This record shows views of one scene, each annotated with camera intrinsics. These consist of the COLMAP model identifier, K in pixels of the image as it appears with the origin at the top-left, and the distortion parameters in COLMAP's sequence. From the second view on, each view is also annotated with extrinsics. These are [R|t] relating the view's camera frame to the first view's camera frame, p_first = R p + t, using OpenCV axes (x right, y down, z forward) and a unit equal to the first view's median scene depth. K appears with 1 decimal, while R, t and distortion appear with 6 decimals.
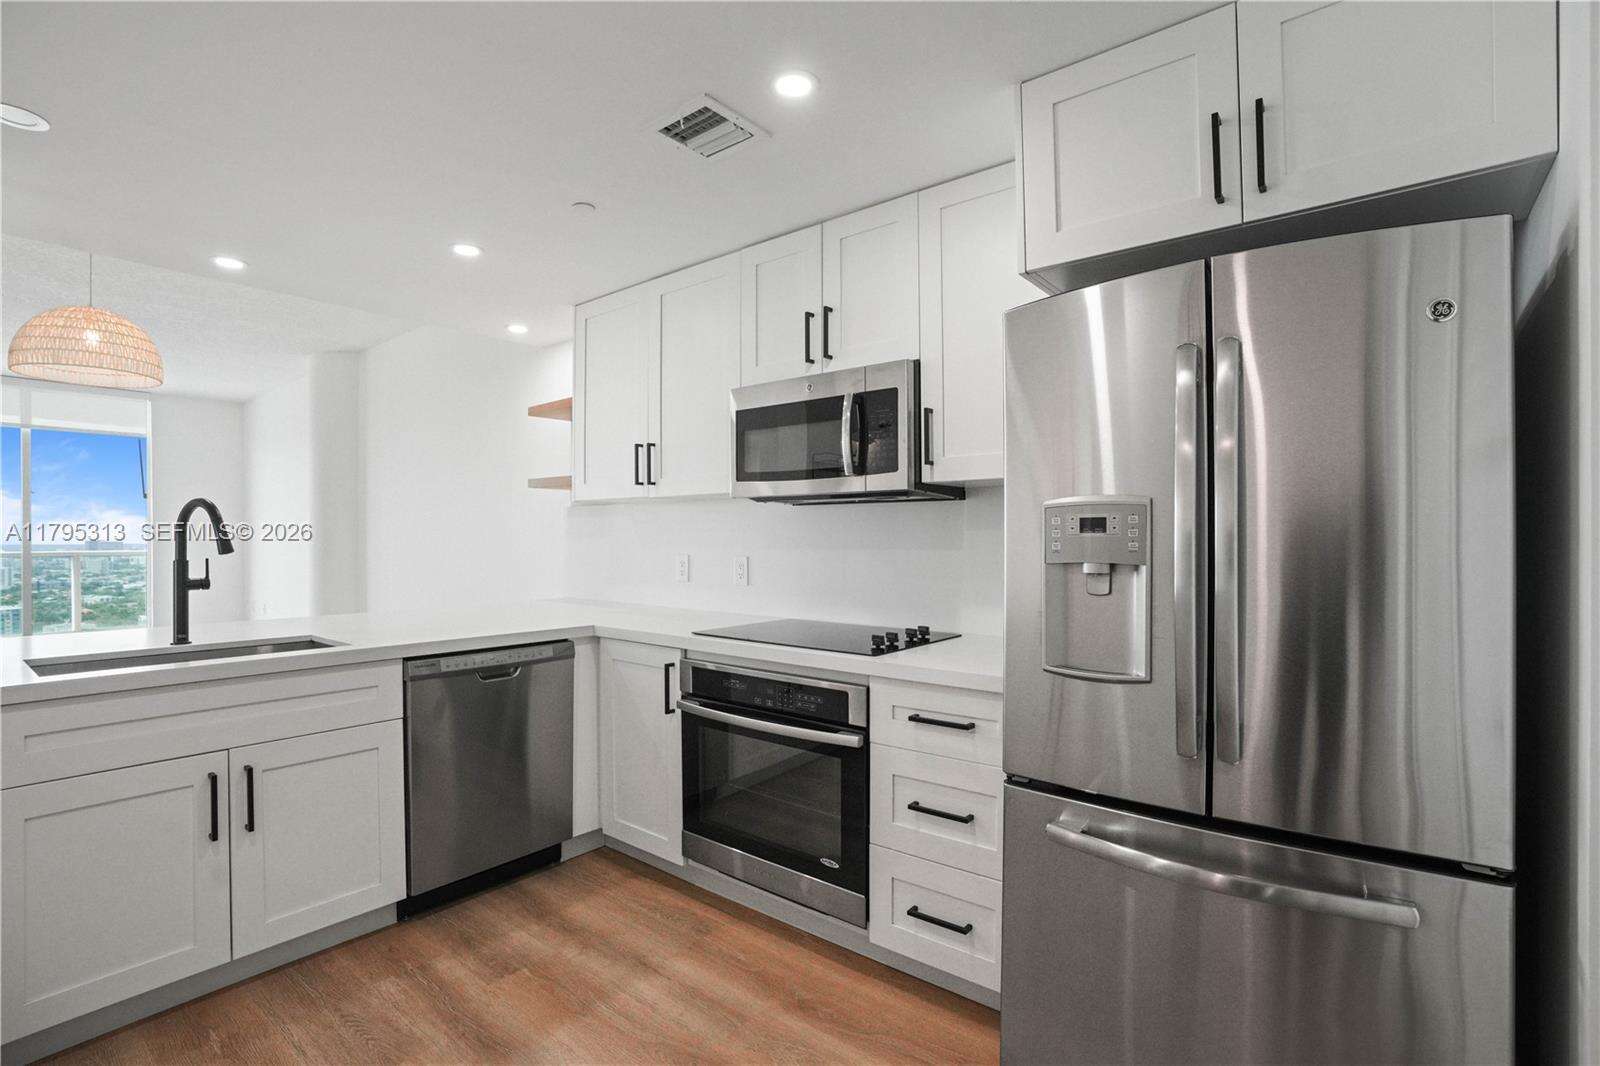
lens RADIAL K [[756.2, 0, 827.3], [0, 756.2, 536.1], [0, 0, 1]] dist [-0.062934, 0.024185]
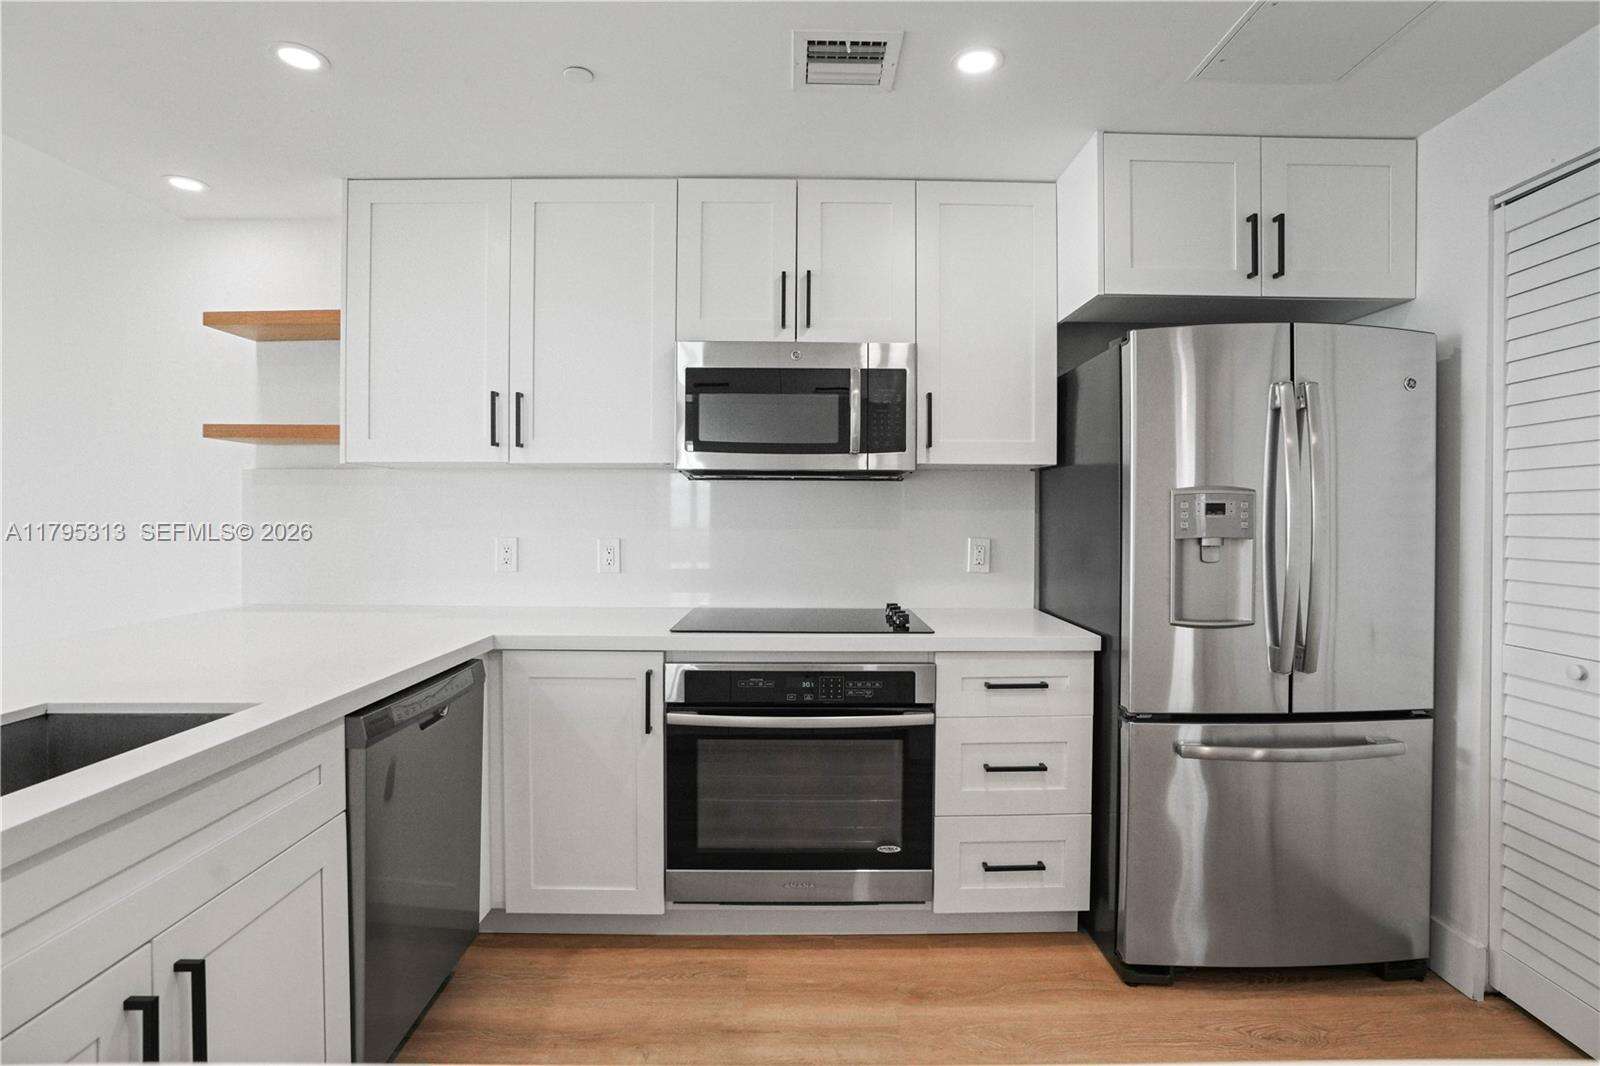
lens RADIAL K [[781.4, 0, 808.5], [0, 781.4, 520.7], [0, 0, 1]] dist [-0.043381, 0.002350]
pose [[0.770760, -0.002069, 0.637123, -0.668792], [-0.004703, 0.999949, 0.008938, -0.001779], [-0.637109, -0.009886, 0.770711, 0.265883]]
